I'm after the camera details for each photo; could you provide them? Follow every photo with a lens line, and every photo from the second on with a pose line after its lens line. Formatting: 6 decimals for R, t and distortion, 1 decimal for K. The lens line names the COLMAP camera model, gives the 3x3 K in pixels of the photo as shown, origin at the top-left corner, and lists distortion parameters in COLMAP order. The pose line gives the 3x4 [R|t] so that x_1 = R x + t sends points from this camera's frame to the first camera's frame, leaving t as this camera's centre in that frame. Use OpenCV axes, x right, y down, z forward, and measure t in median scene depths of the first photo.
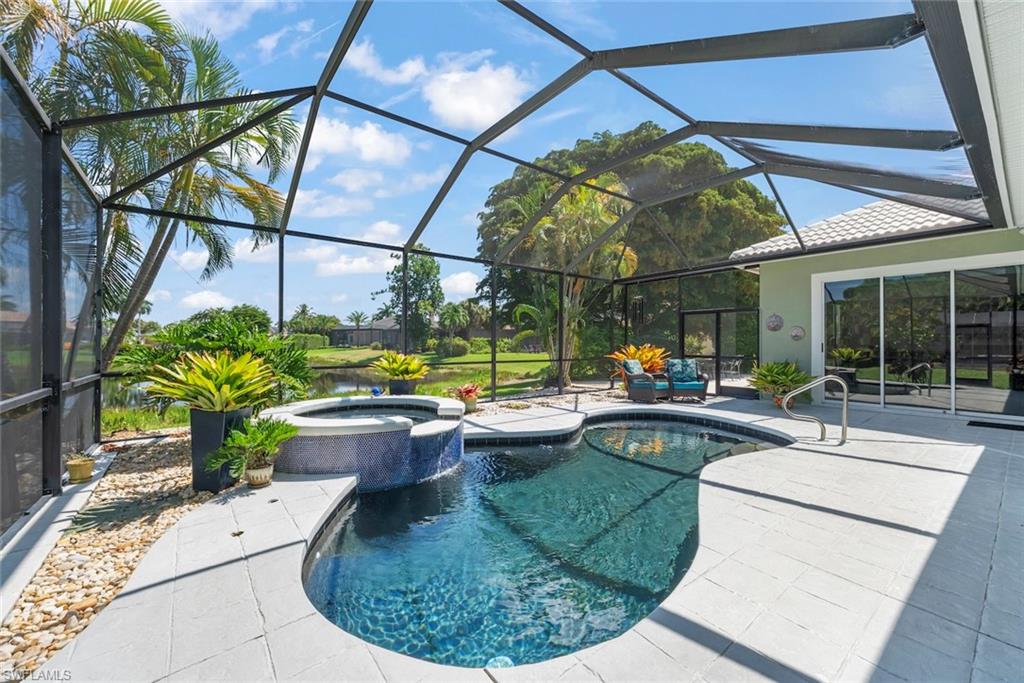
lens RADIAL K [[392.2, 0, 492.3], [0, 392.2, 338.6], [0, 0, 1]] dist [-0.002792, 0.000351]
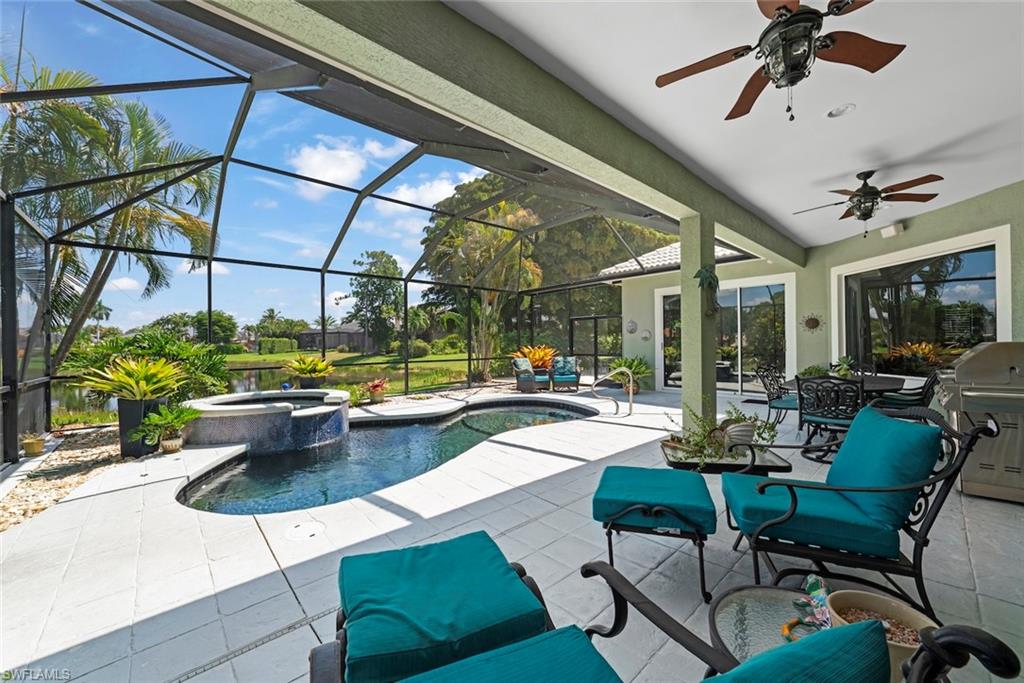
lens RADIAL K [[392.2, 0, 512.8], [0, 392.2, 339.2], [0, 0, 1]] dist [-0.002792, 0.000351]
pose [[0.997059, -0.013001, 0.075526, 0.919994], [0.012884, 0.999915, 0.002030, -0.032236], [-0.075546, -0.001051, 0.997142, -0.865242]]
